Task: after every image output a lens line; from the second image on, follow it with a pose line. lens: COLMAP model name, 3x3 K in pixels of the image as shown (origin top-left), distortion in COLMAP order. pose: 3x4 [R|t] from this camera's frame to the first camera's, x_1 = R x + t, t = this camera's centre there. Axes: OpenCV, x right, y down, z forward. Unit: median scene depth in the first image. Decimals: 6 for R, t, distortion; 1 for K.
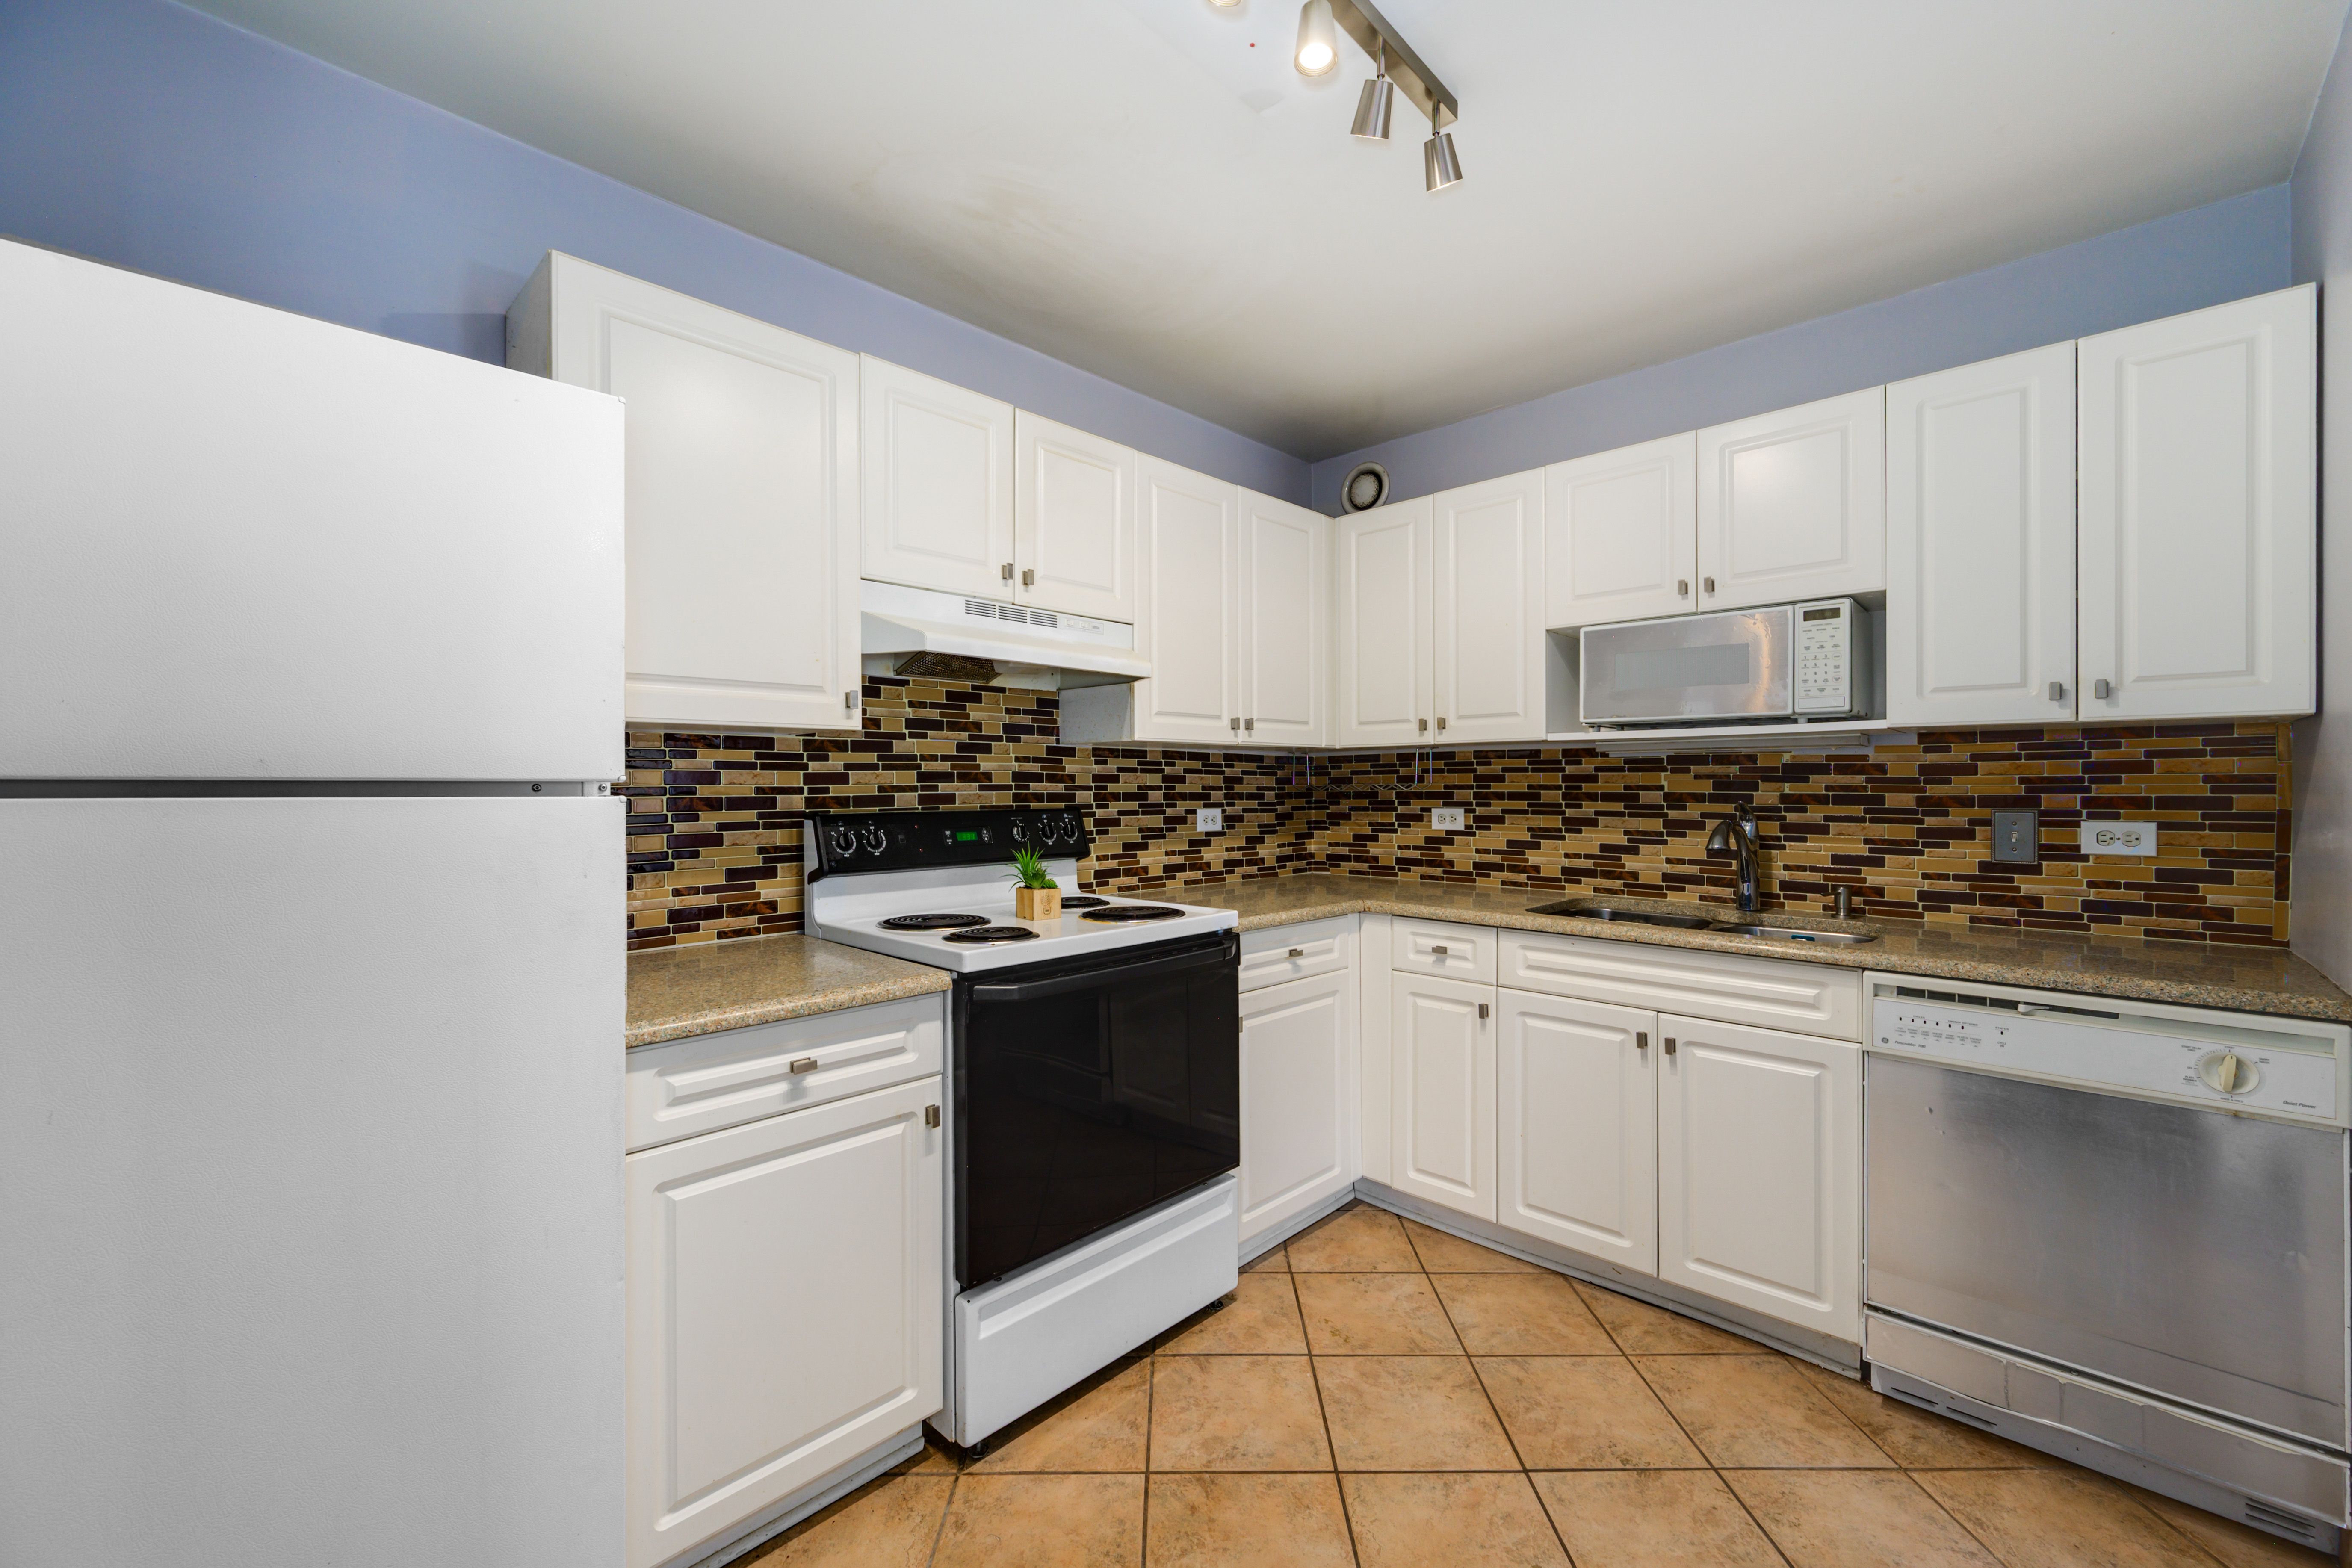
lens RADIAL K [[953.5, 0, 1179.9], [0, 953.5, 776.8], [0, 0, 1]] dist [-0.003324, -0.000368]
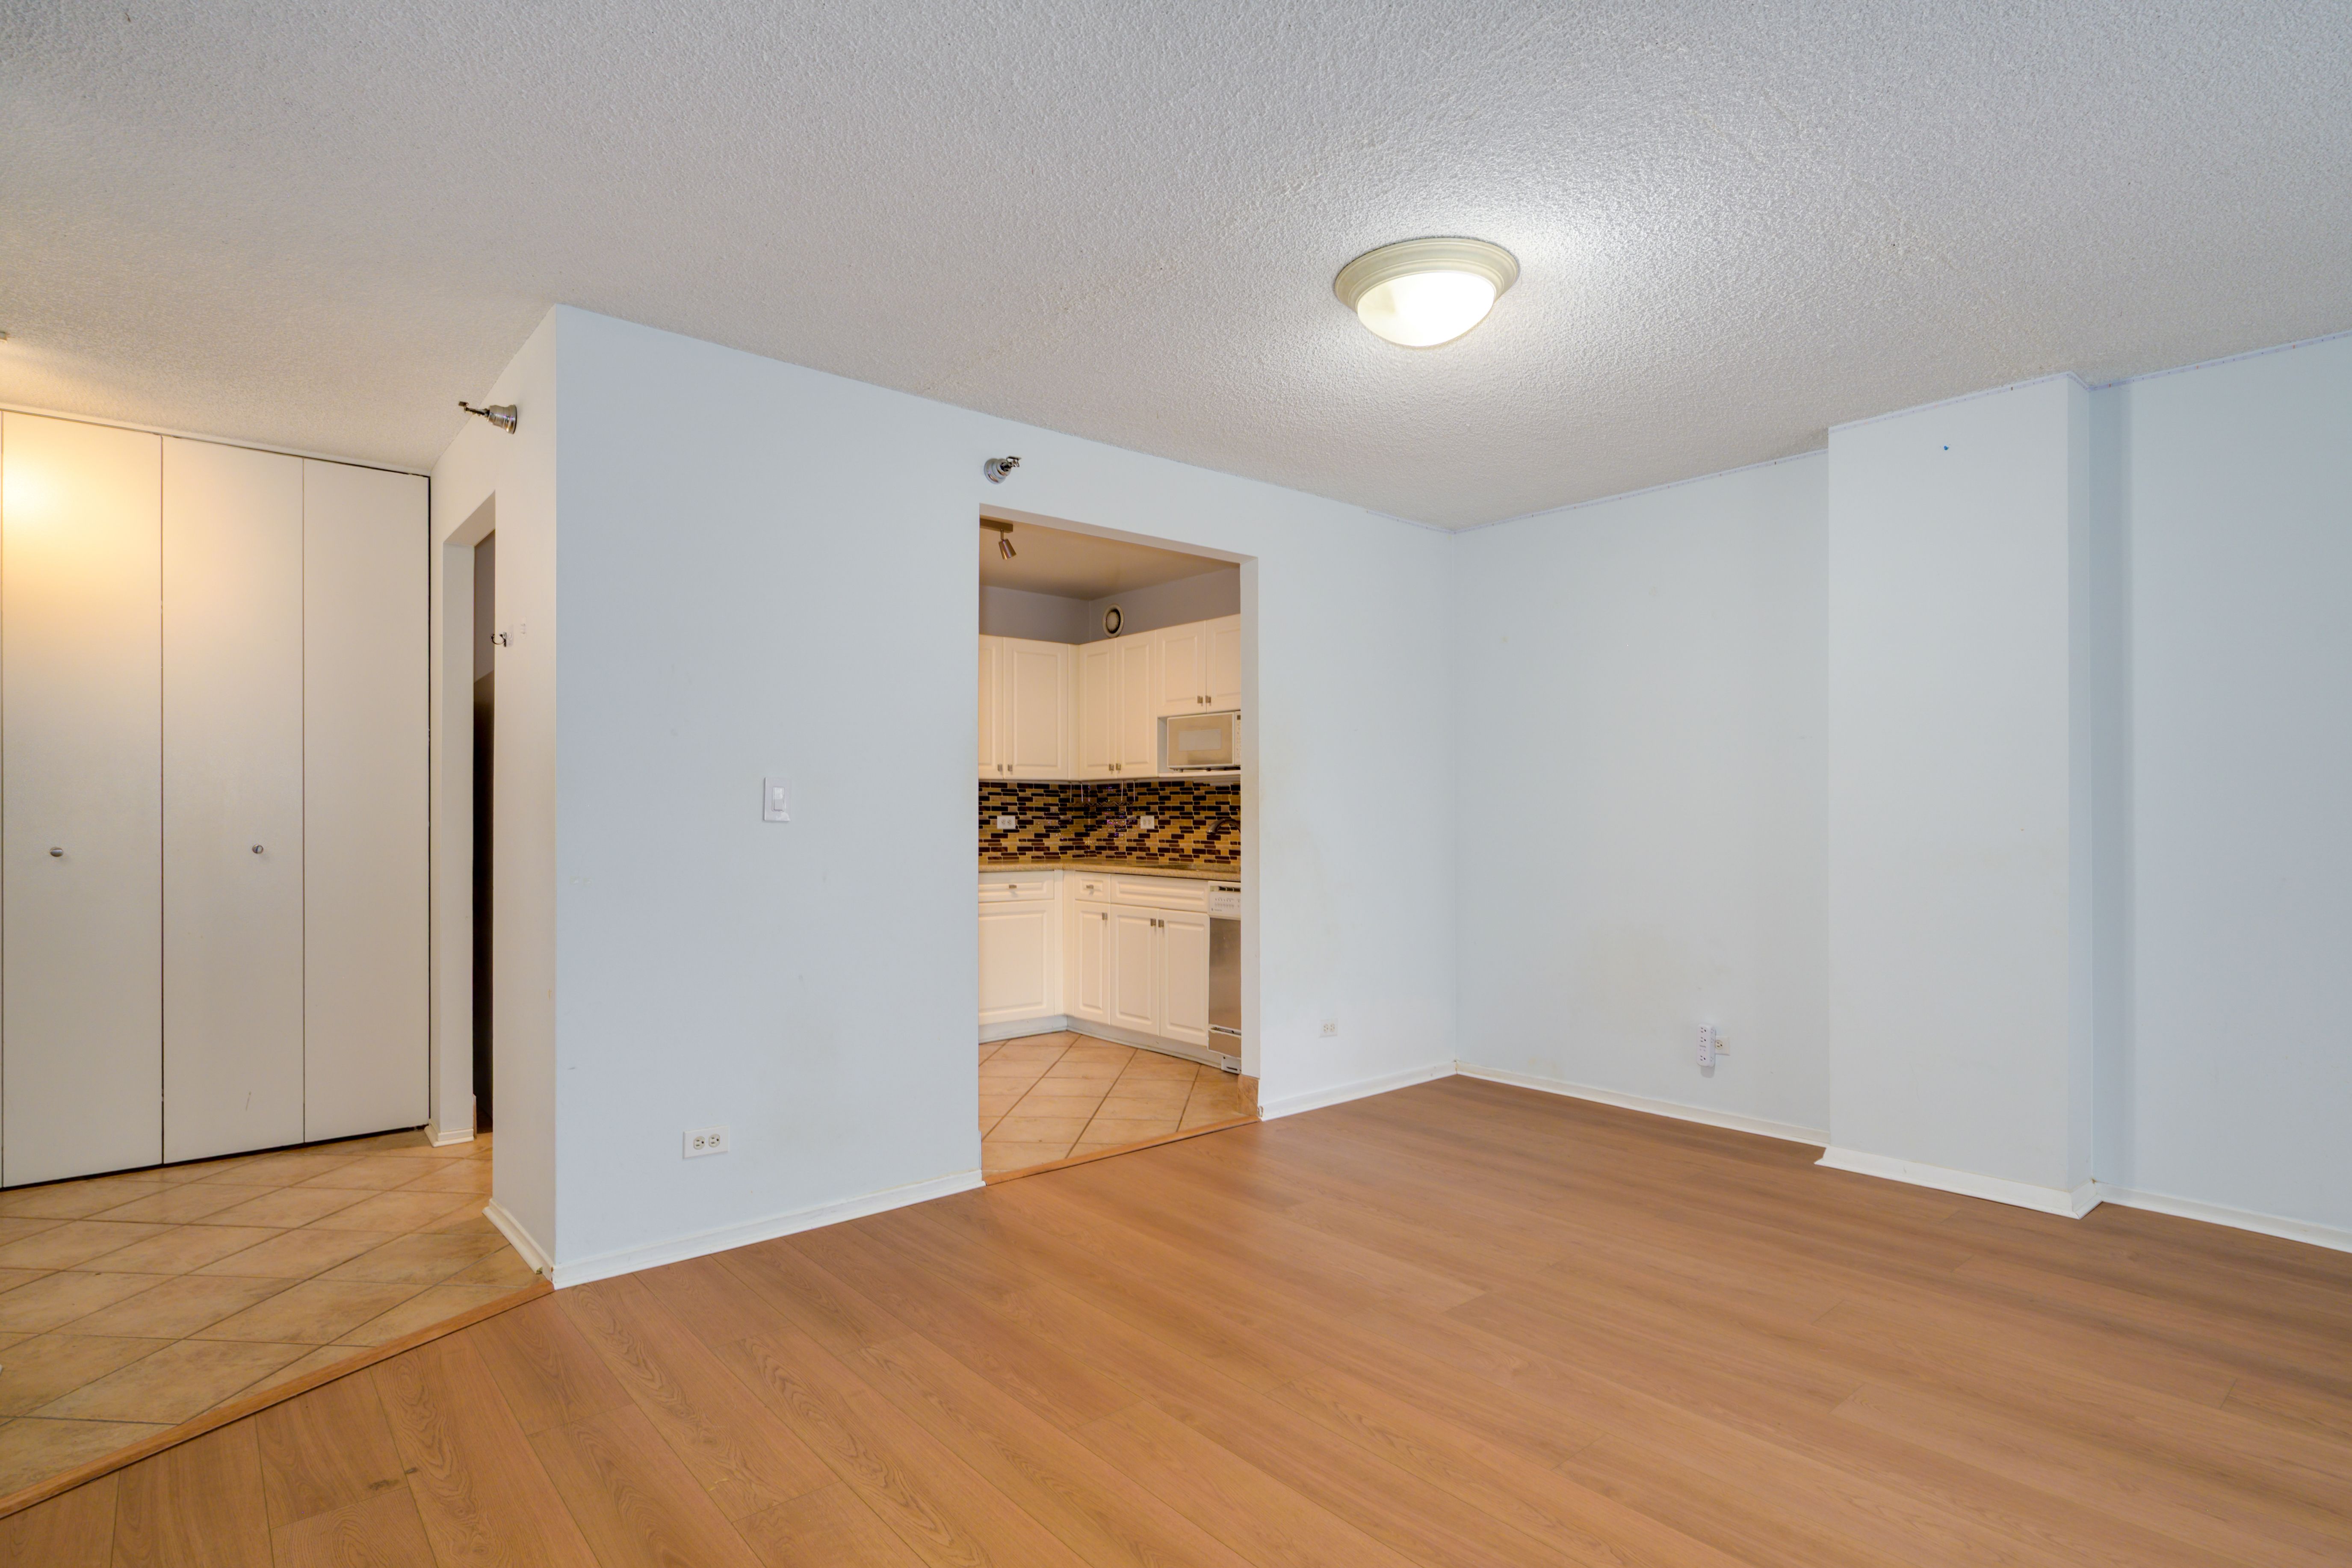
lens RADIAL K [[1155.1, 0, 1172.5], [0, 1155.1, 800.1], [0, 0, 1]] dist [0.004668, 0.000901]
pose [[0.995893, 0.001206, -0.090529, 0.514598], [-0.001514, 0.999993, -0.003333, 0.011891], [0.090525, 0.003456, 0.995888, -1.034086]]
